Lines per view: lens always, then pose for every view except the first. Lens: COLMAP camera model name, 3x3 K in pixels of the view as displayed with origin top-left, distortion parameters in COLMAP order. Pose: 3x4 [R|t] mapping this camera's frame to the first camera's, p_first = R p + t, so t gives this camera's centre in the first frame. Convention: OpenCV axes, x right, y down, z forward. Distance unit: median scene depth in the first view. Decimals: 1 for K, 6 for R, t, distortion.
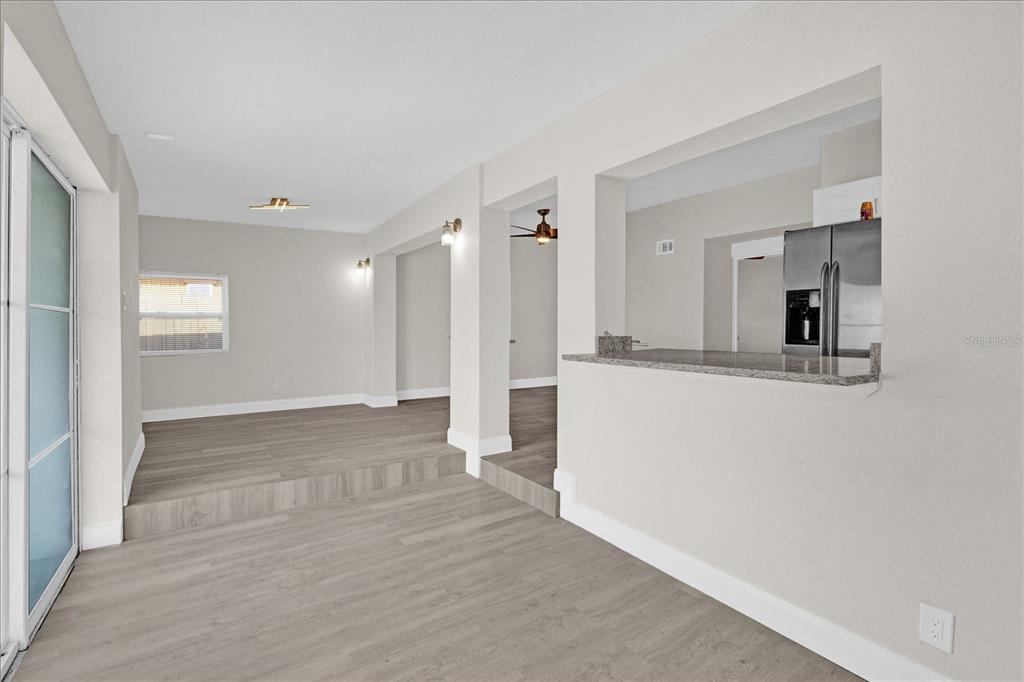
lens RADIAL K [[449.1, 0, 509.7], [0, 449.1, 341.8], [0, 0, 1]] dist [0.026505, 0.000084]
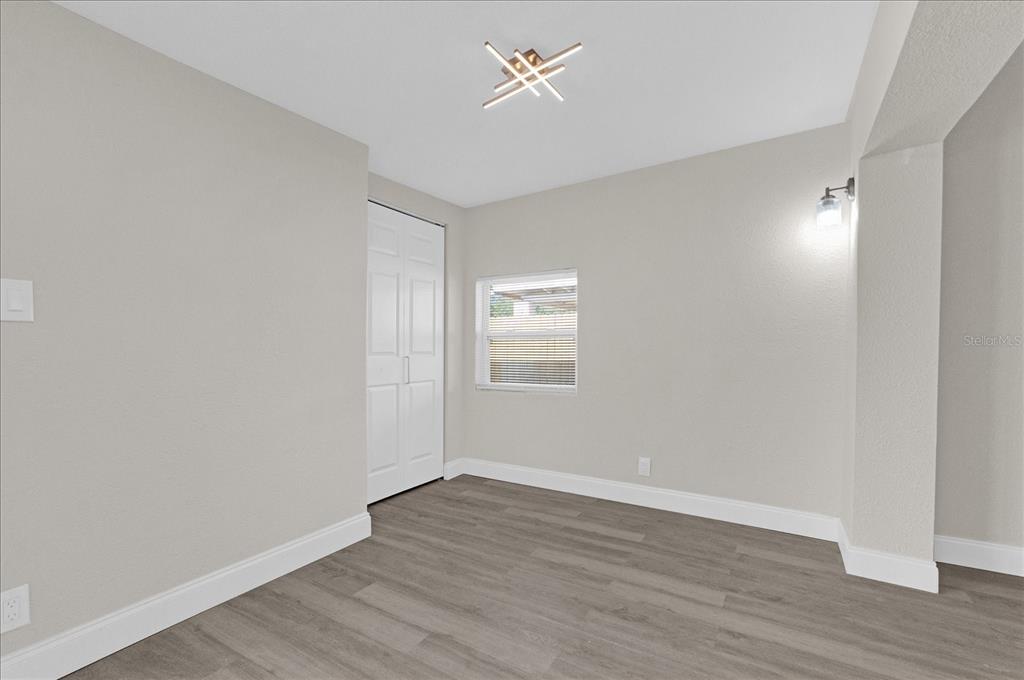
lens RADIAL K [[448.1, 0, 512.0], [0, 448.1, 360.4], [0, 0, 1]] dist [-0.000459, -0.000184]
pose [[0.416415, 0.016514, -0.909024, -0.087446], [-0.030930, 0.999514, 0.003989, -0.017901], [0.908648, 0.026455, 0.416724, 0.644936]]
